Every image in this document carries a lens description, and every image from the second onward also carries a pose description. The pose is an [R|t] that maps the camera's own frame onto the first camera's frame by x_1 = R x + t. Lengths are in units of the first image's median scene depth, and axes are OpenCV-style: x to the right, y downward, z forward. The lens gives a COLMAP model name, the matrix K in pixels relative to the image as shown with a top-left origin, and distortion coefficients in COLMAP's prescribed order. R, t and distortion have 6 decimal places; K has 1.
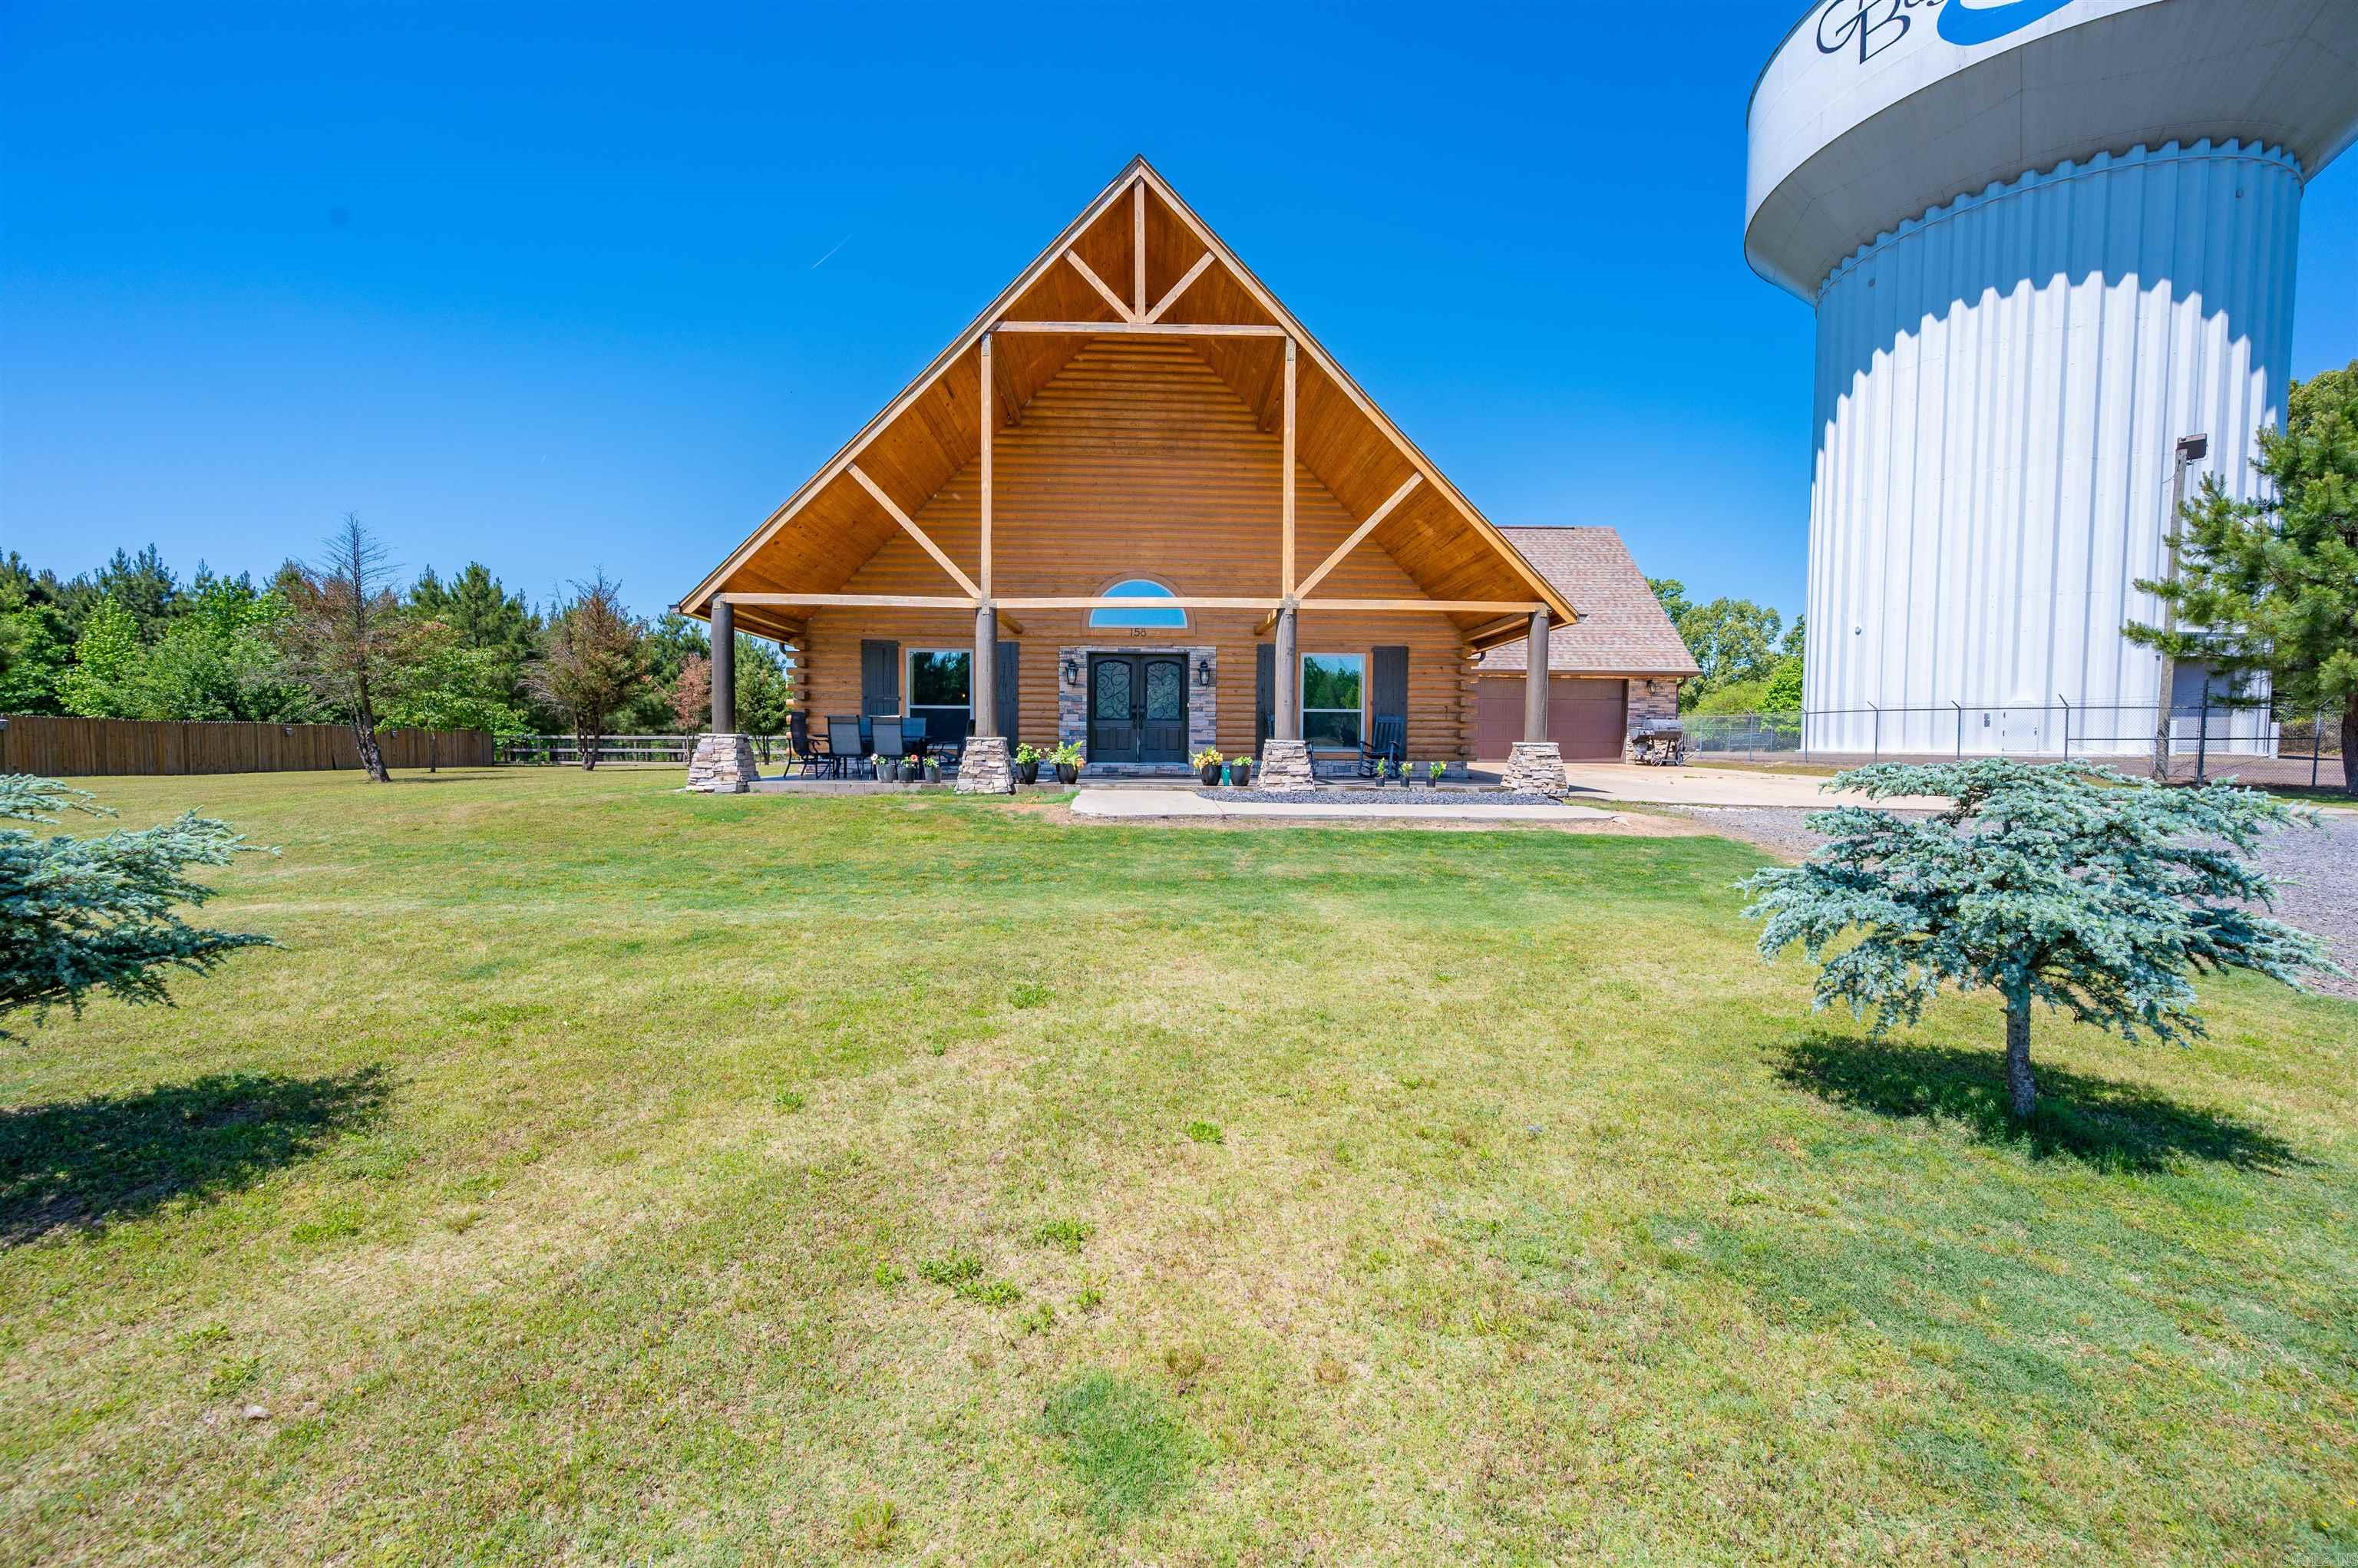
lens RADIAL K [[960.4, 0, 1172.4], [0, 960.4, 787.4], [0, 0, 1]] dist [-0.001050, 0.000652]
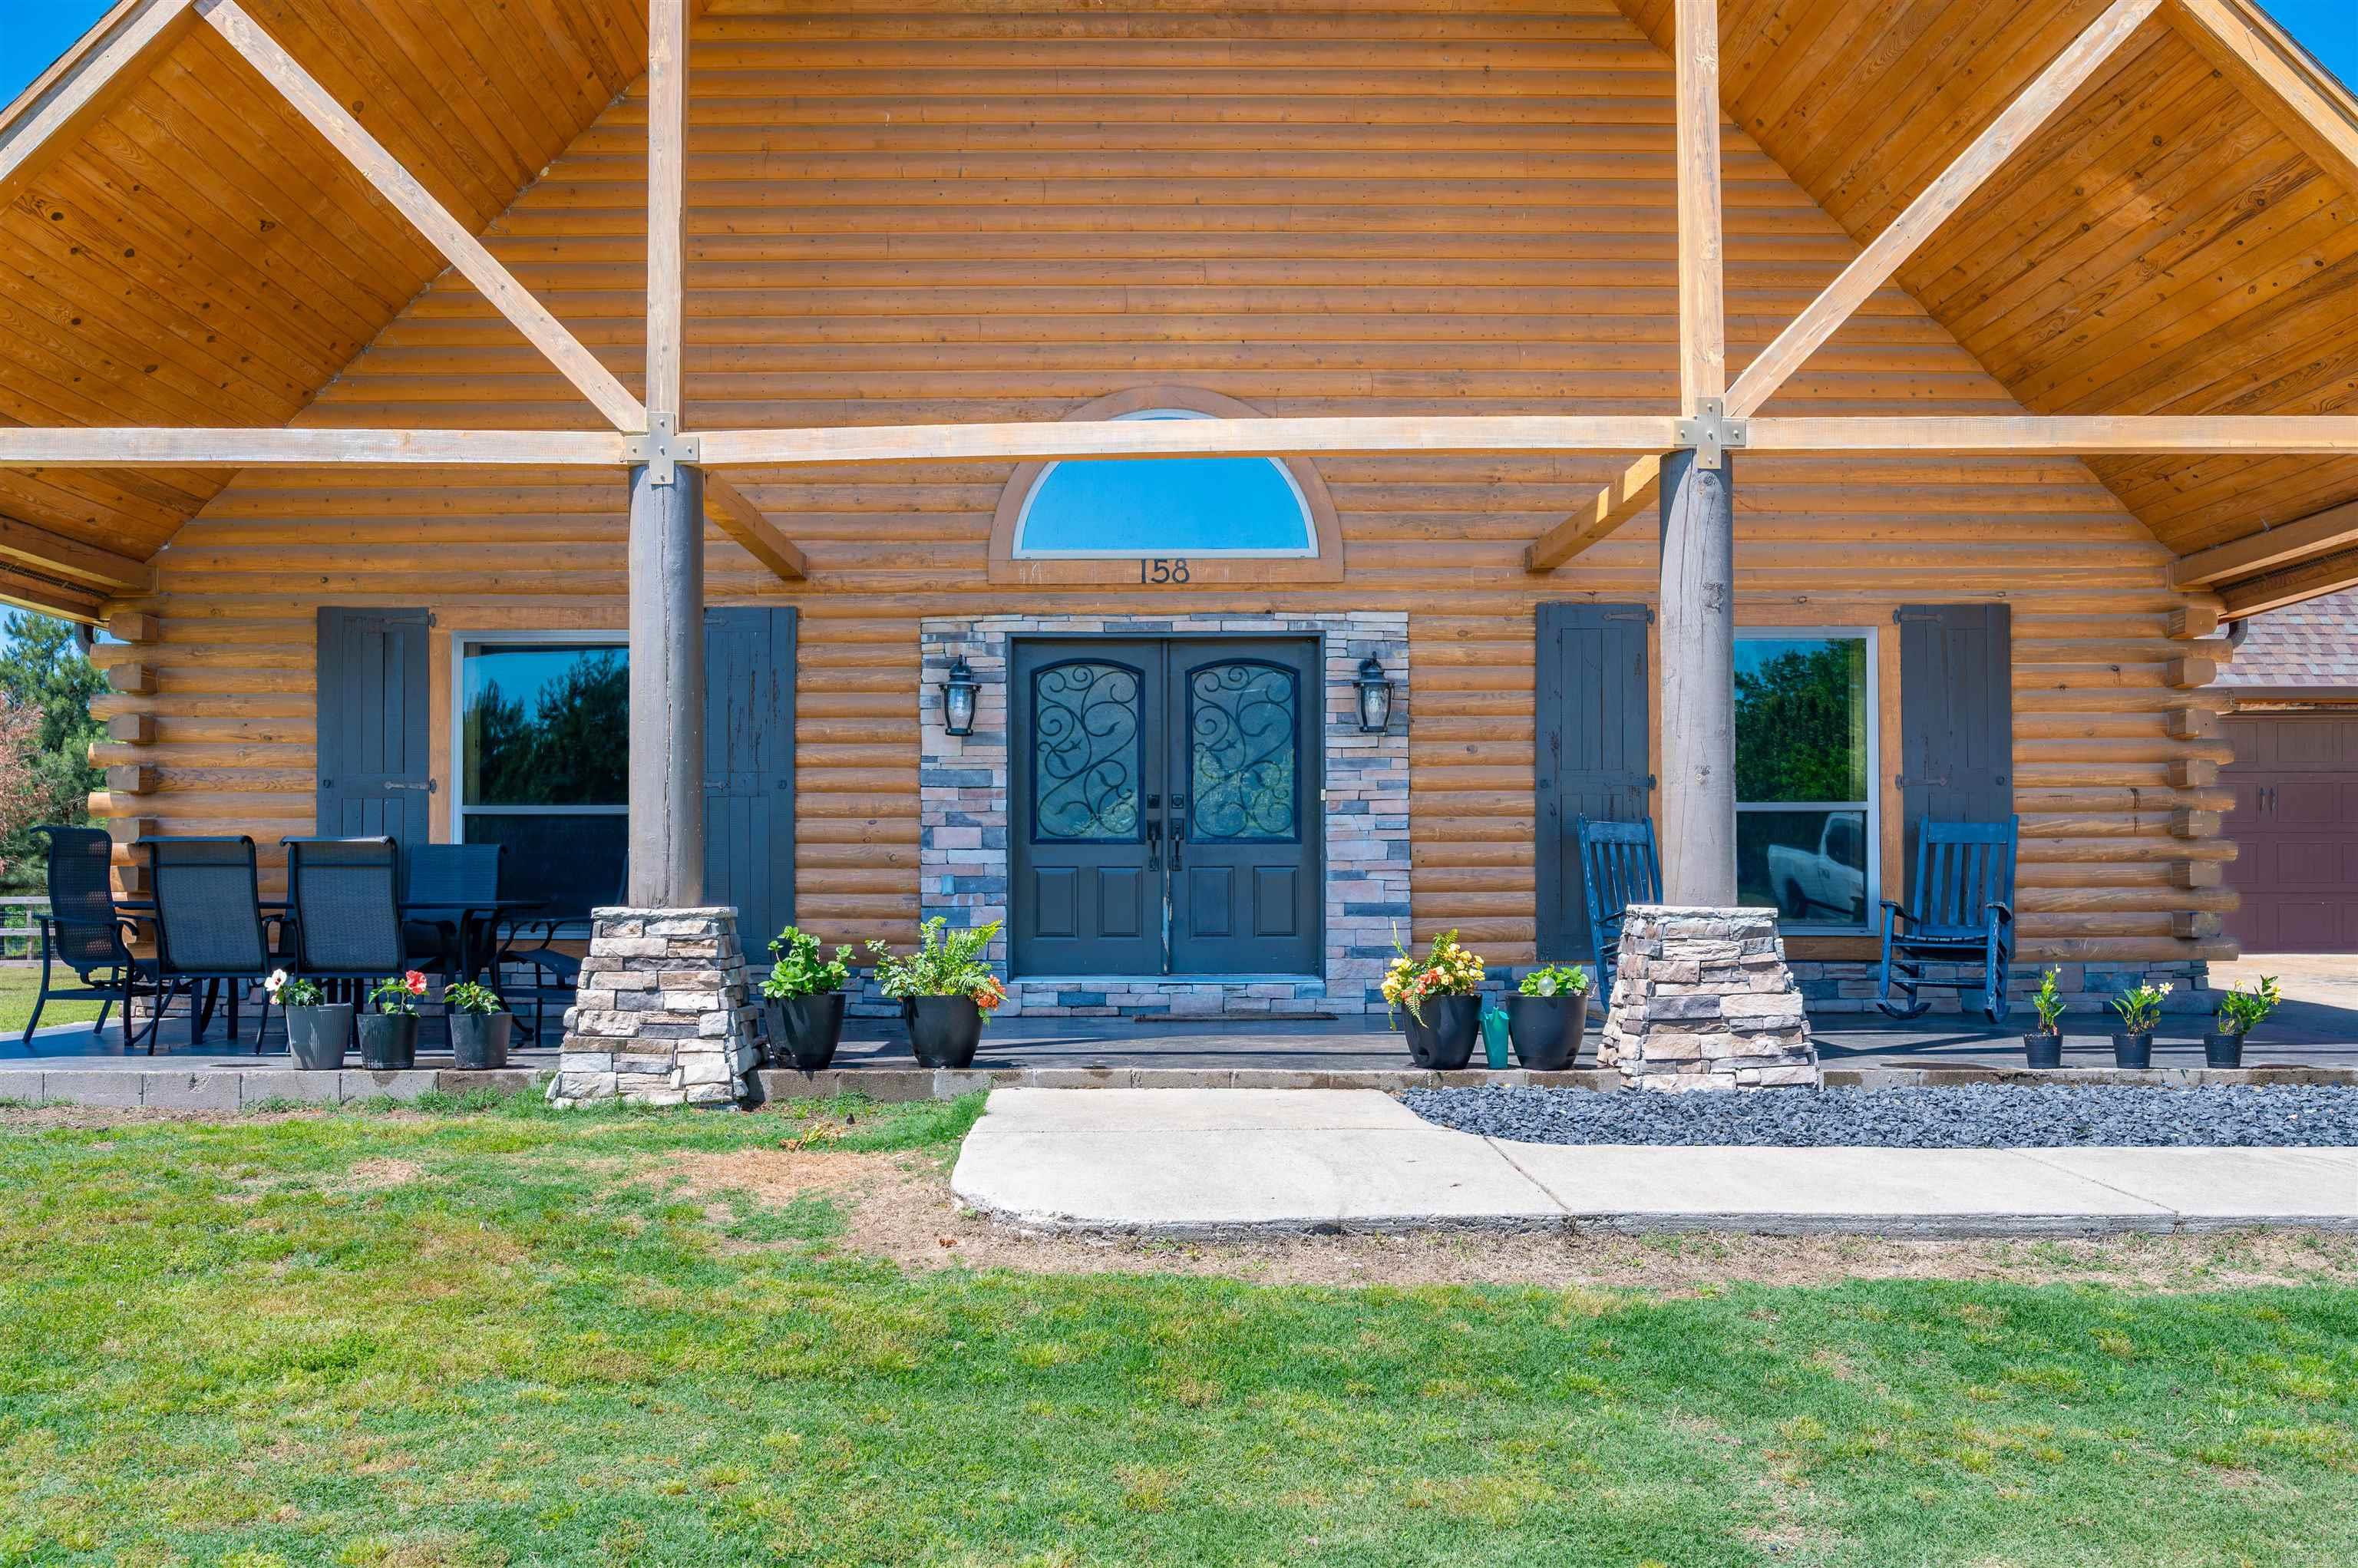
lens RADIAL K [[2121.9, 0, 1109.5], [0, 2121.9, 856.3], [0, 0, 1]] dist [-0.007939, 0.007100]
pose [[0.999242, -0.011174, -0.037289, -0.029003], [0.008725, 0.997834, -0.065197, -0.020069], [0.037937, 0.064822, 0.997175, 0.298814]]
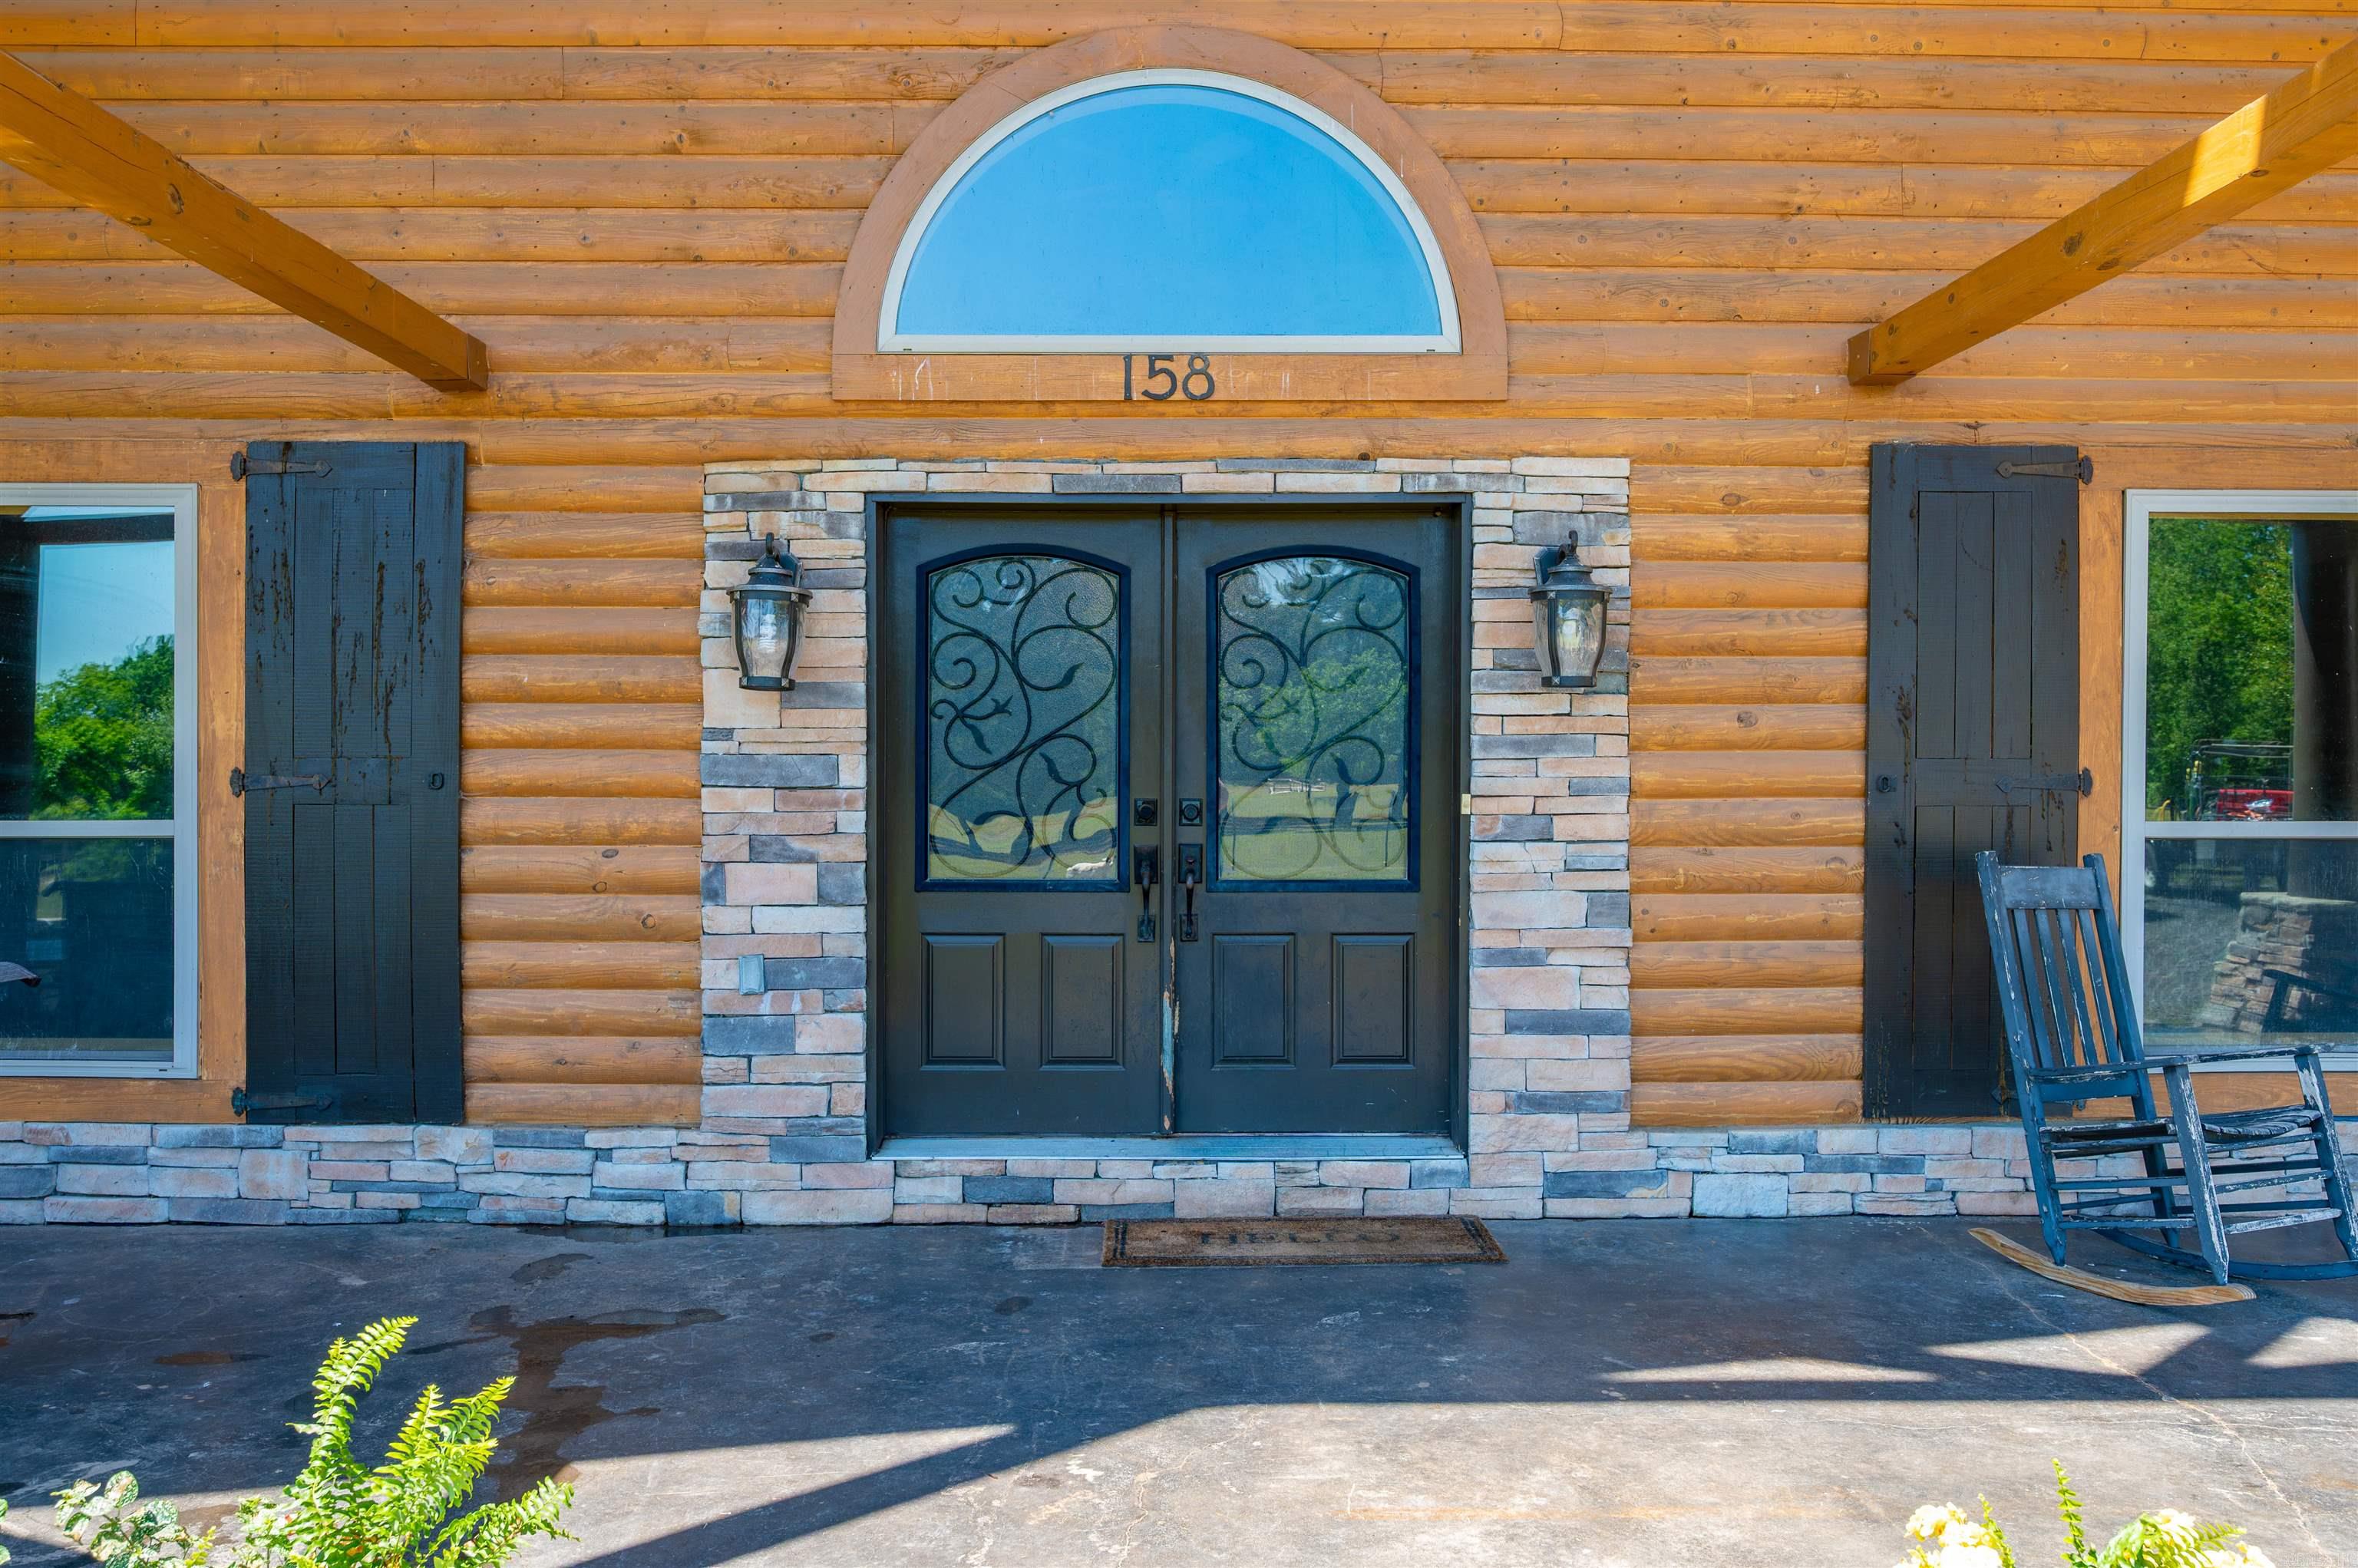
lens RADIAL K [[1679.6, 0, 1172.9], [0, 1679.6, 779.0], [0, 0, 1]] dist [-0.003175, -0.000945]
pose [[0.999717, -0.007044, -0.022742, -0.028857], [0.005949, 0.998836, -0.047869, -0.077778], [0.023053, 0.047720, 0.998595, 0.717391]]
